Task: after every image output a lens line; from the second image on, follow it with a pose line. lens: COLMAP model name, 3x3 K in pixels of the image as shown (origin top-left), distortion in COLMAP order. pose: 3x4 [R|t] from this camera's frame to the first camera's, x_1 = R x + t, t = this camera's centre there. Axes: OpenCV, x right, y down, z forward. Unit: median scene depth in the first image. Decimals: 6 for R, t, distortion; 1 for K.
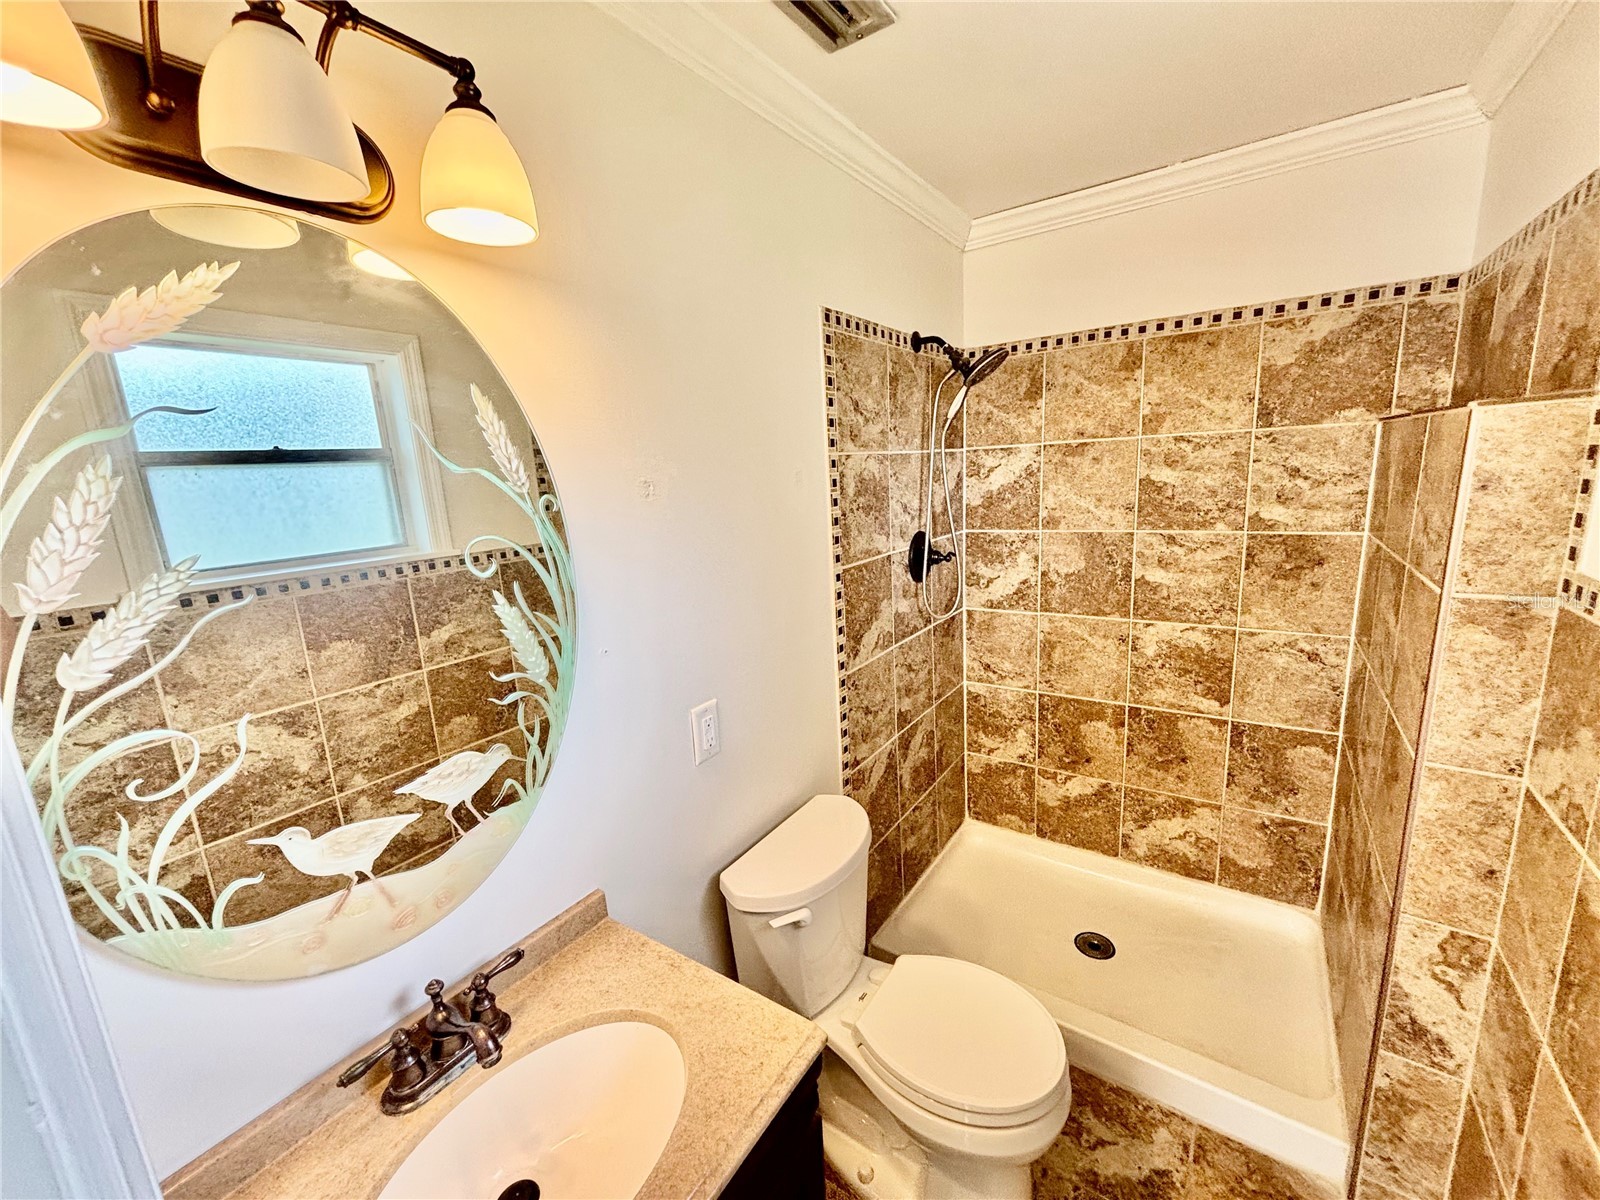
lens RADIAL K [[637.9, 0, 800.0], [0, 637.9, 602.4], [0, 0, 1]] dist [0.010034, -0.004824]
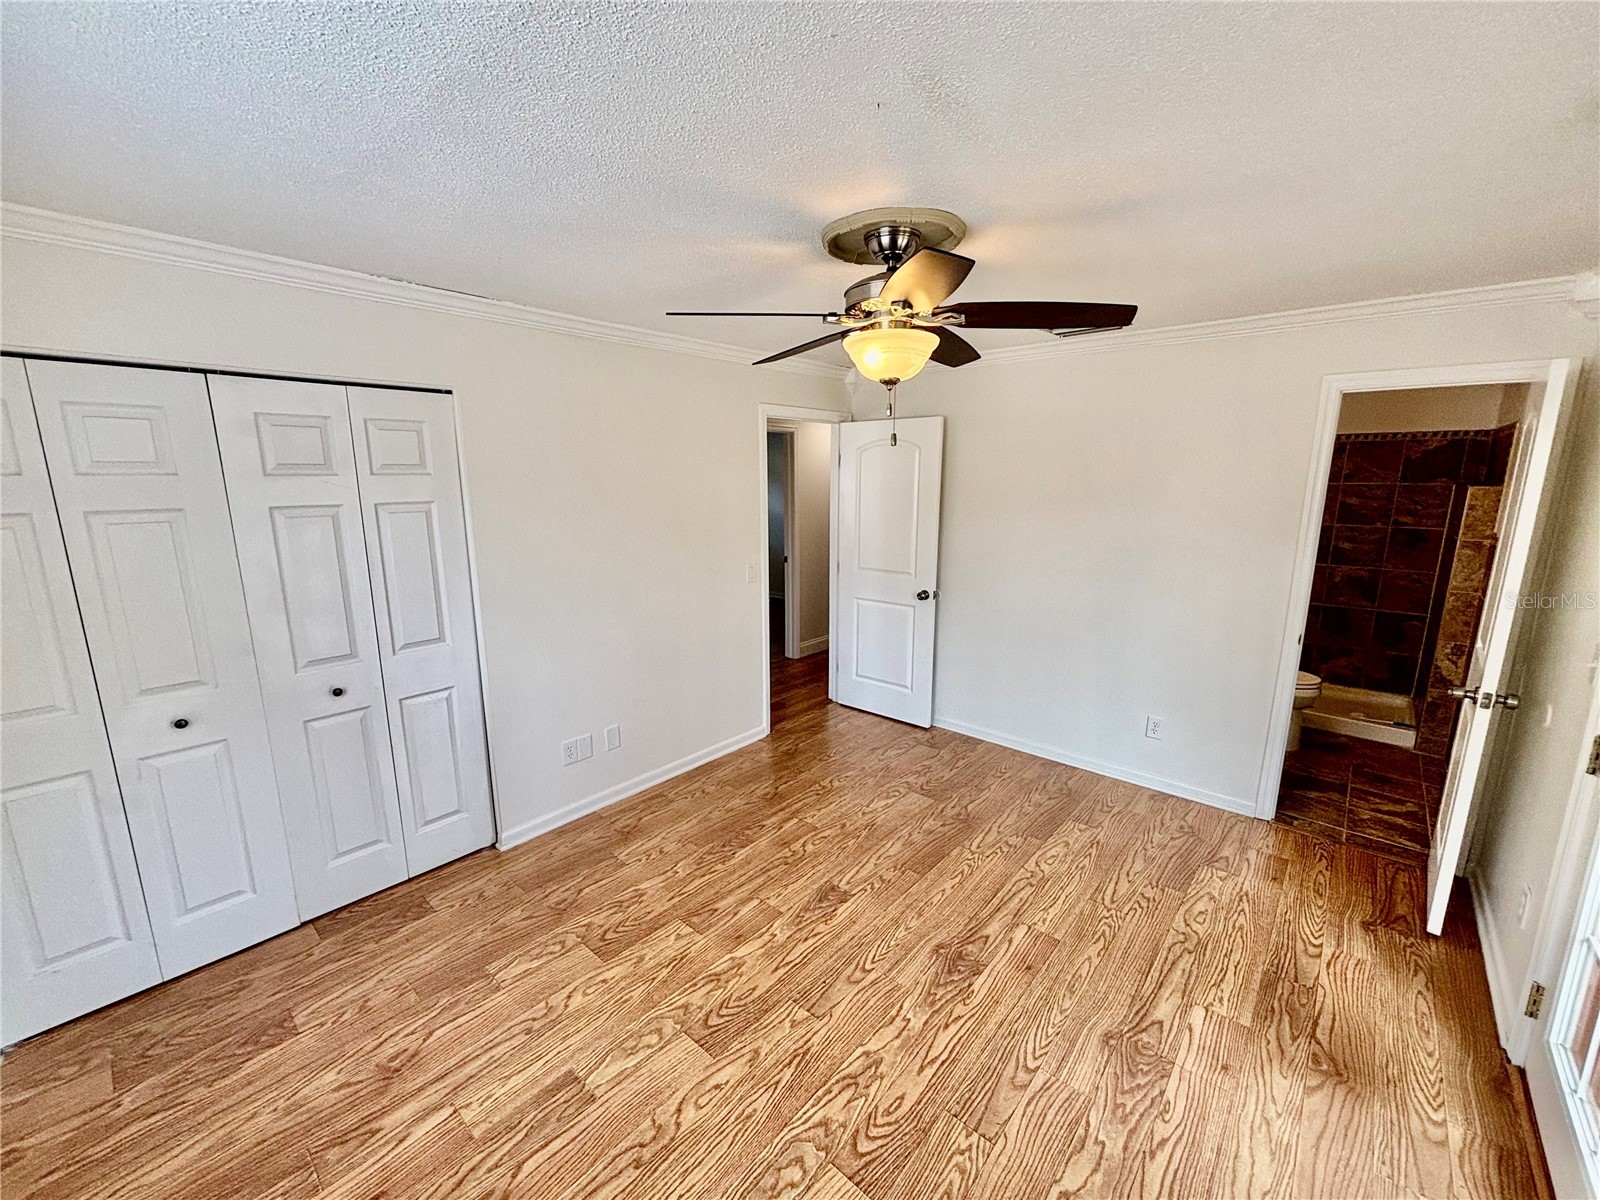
lens RADIAL K [[637.9, 0, 800.0], [0, 637.9, 602.4], [0, 0, 1]] dist [0.010034, -0.004824]
pose [[0.991408, 0.076115, -0.106379, -1.146683], [-0.076045, 0.997093, 0.004715, 0.312731], [0.106428, 0.003415, 0.994315, -1.522019]]
